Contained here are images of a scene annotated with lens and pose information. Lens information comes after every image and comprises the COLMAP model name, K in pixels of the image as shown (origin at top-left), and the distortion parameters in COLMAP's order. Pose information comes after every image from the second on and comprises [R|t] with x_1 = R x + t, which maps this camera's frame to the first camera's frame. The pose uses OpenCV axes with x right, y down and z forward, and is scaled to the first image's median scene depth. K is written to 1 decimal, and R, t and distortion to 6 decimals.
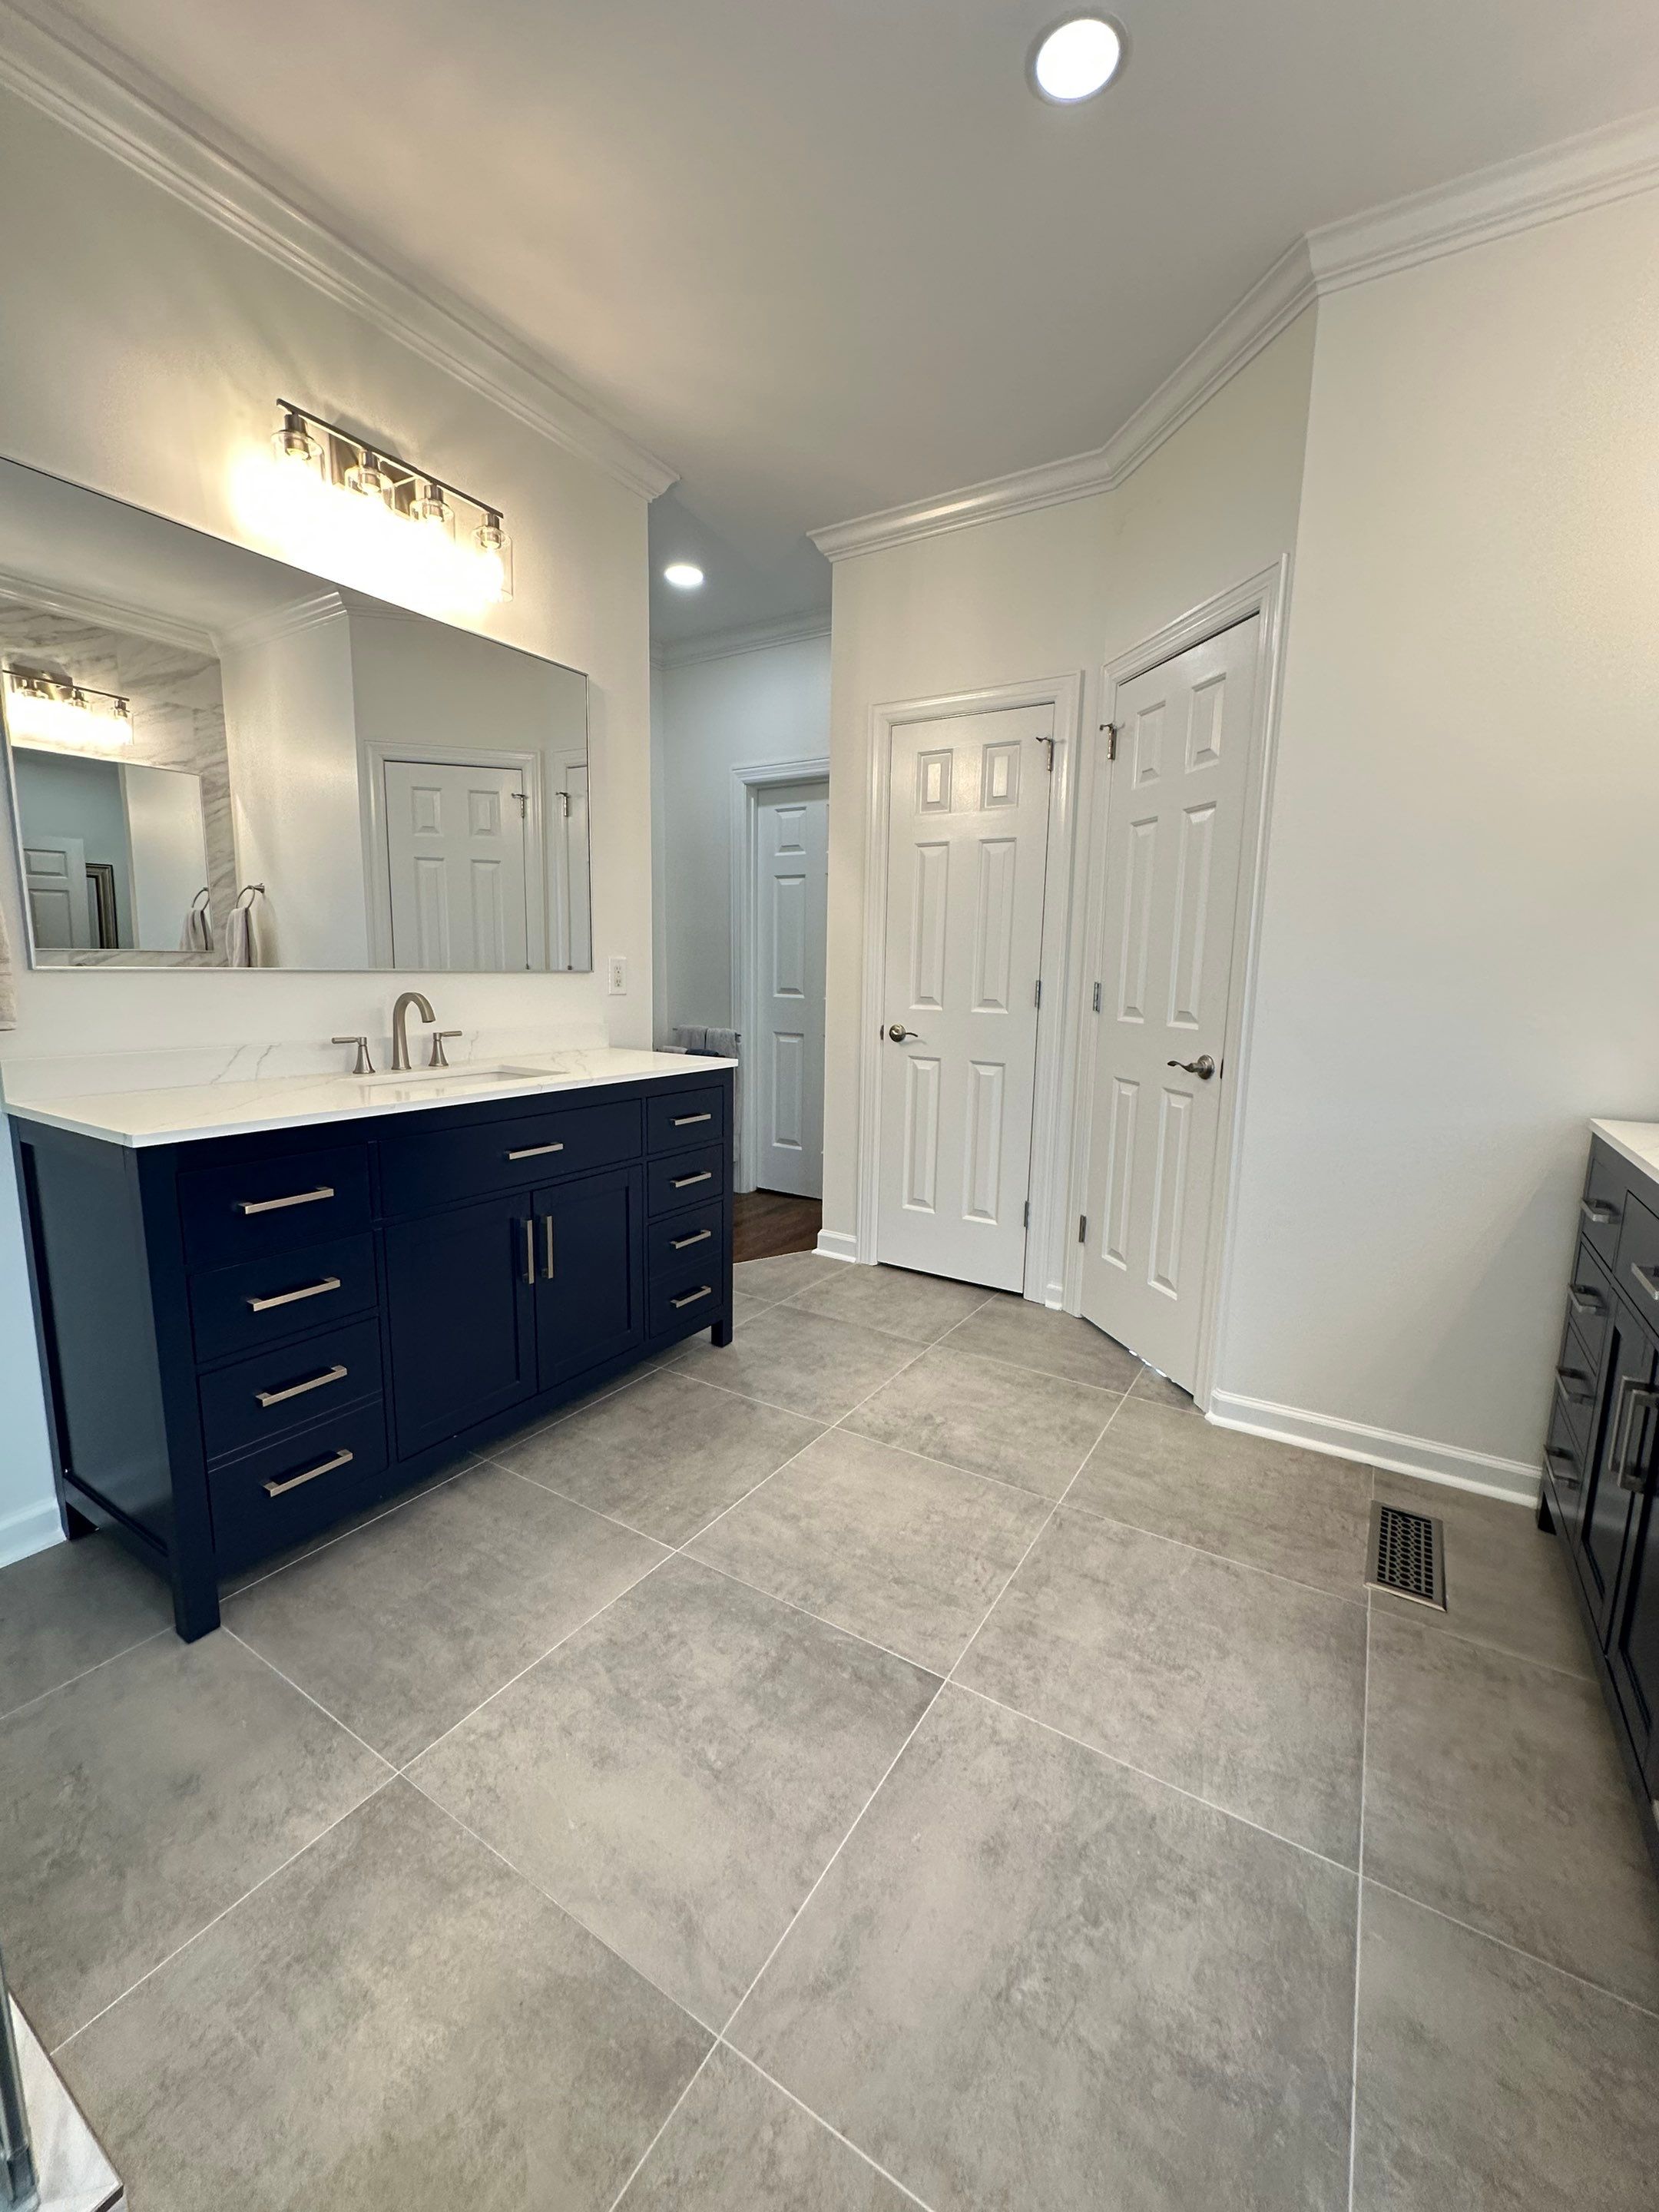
lens RADIAL K [[888.9, 0, 829.5], [0, 888.9, 1106.0], [0, 0, 1]] dist [-0.003750, 0.000669]
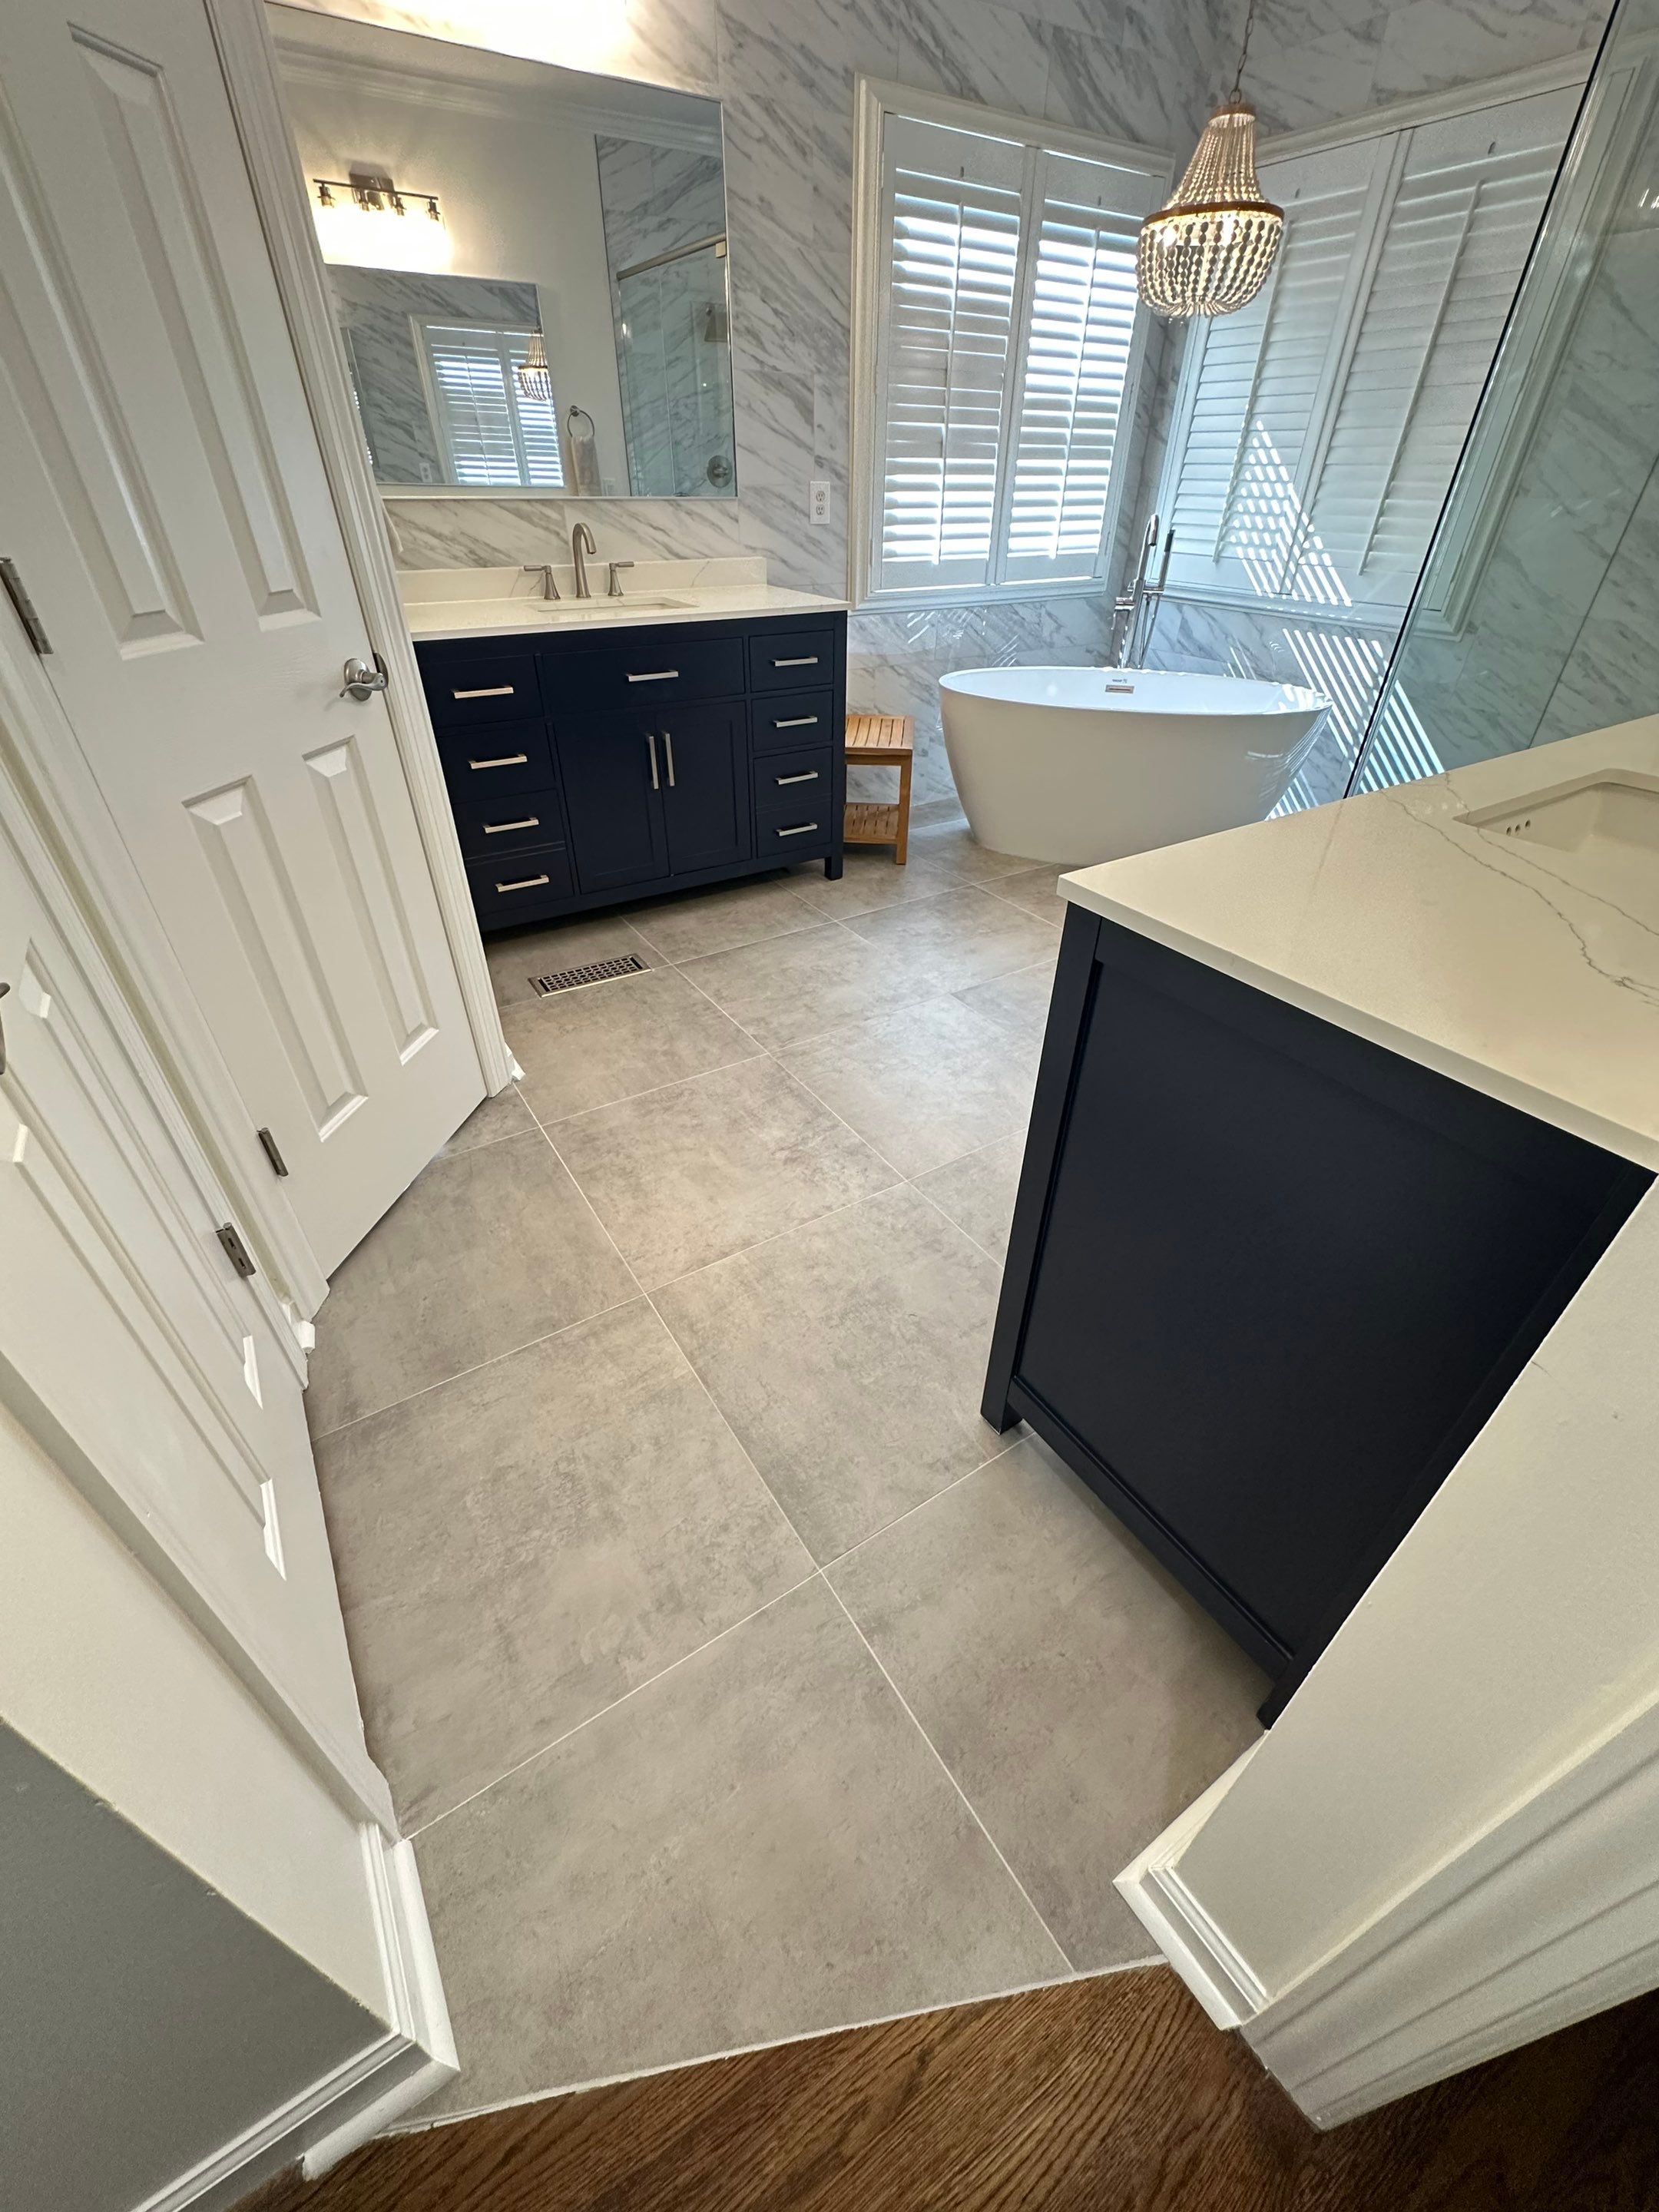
lens RADIAL K [[886.2, 0, 833.8], [0, 886.2, 1103.7], [0, 0, 1]] dist [-0.000855, 0.000352]
pose [[-0.907056, -0.266741, 0.325727, -0.200322], [0.038054, 0.718569, 0.694413, -0.287762], [-0.419286, 0.642267, -0.641632, 1.654285]]
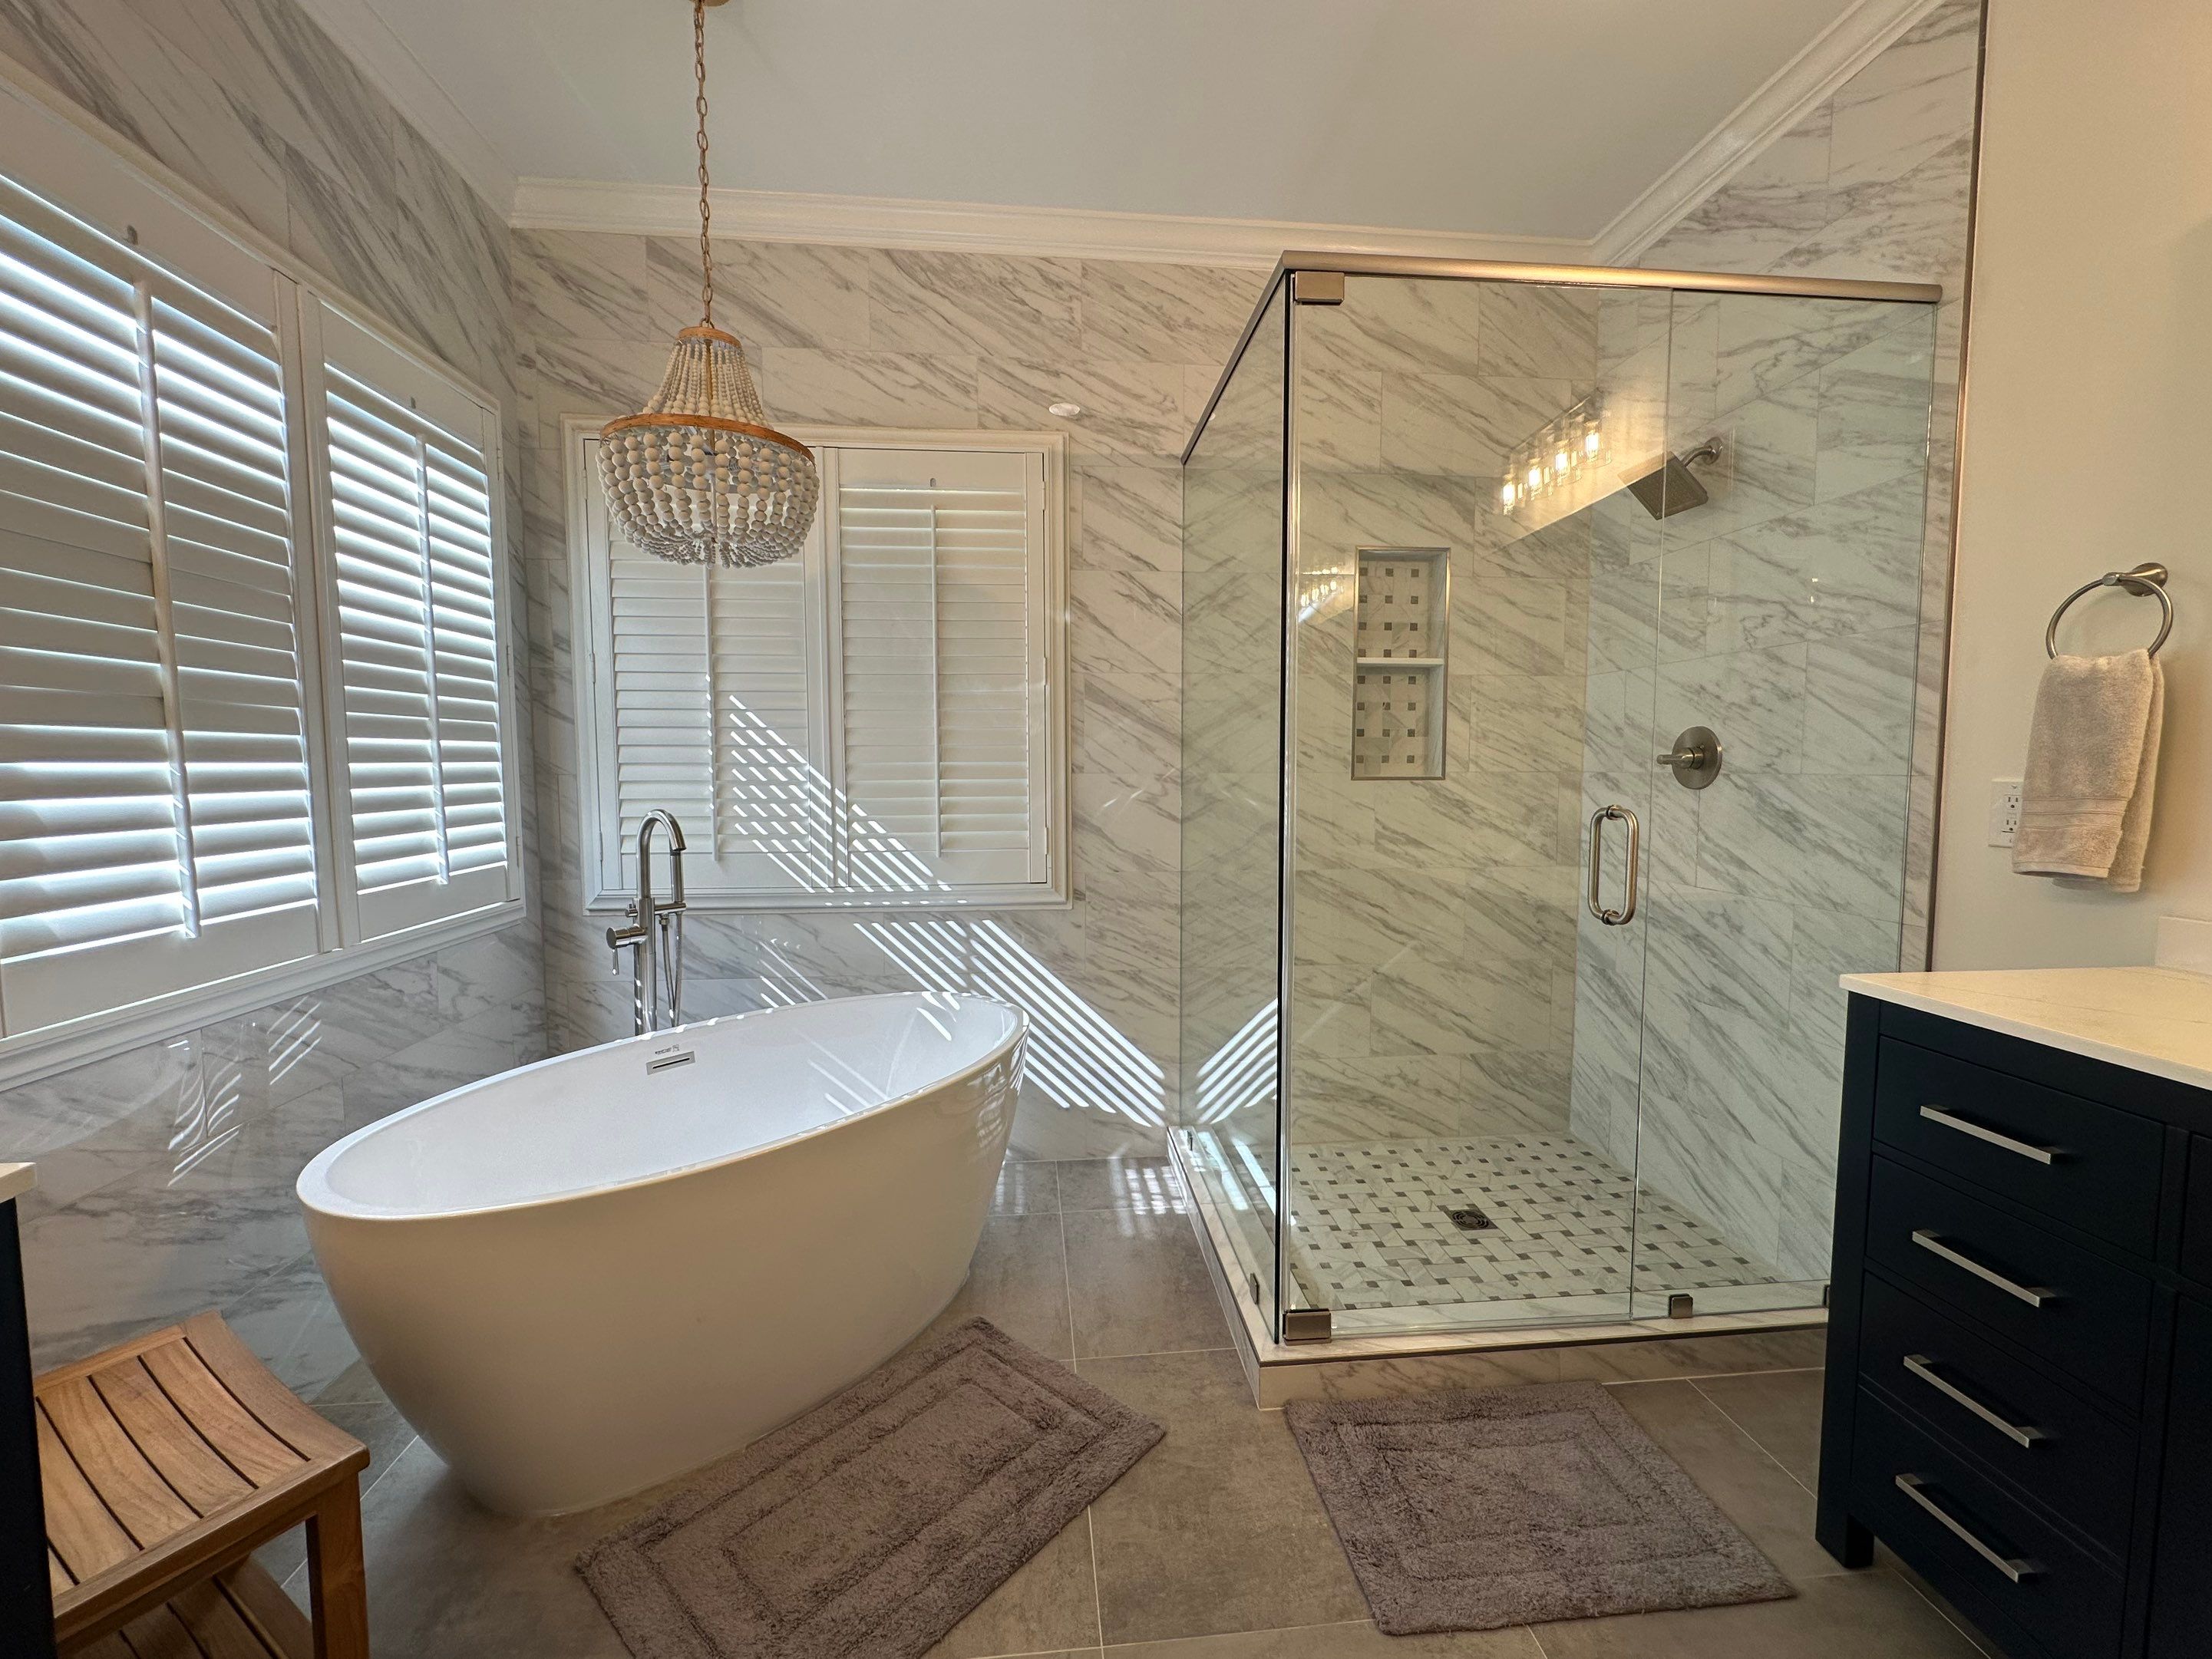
lens RADIAL K [[886.1, 0, 1104.6], [0, 886.1, 826.2], [0, 0, 1]] dist [-0.000855, 0.000352]
pose [[-0.792112, 0.025759, -0.609832, 0.281137], [-0.107247, 0.977692, 0.180601, -0.139925], [0.600880, 0.208459, -0.771679, 0.805250]]
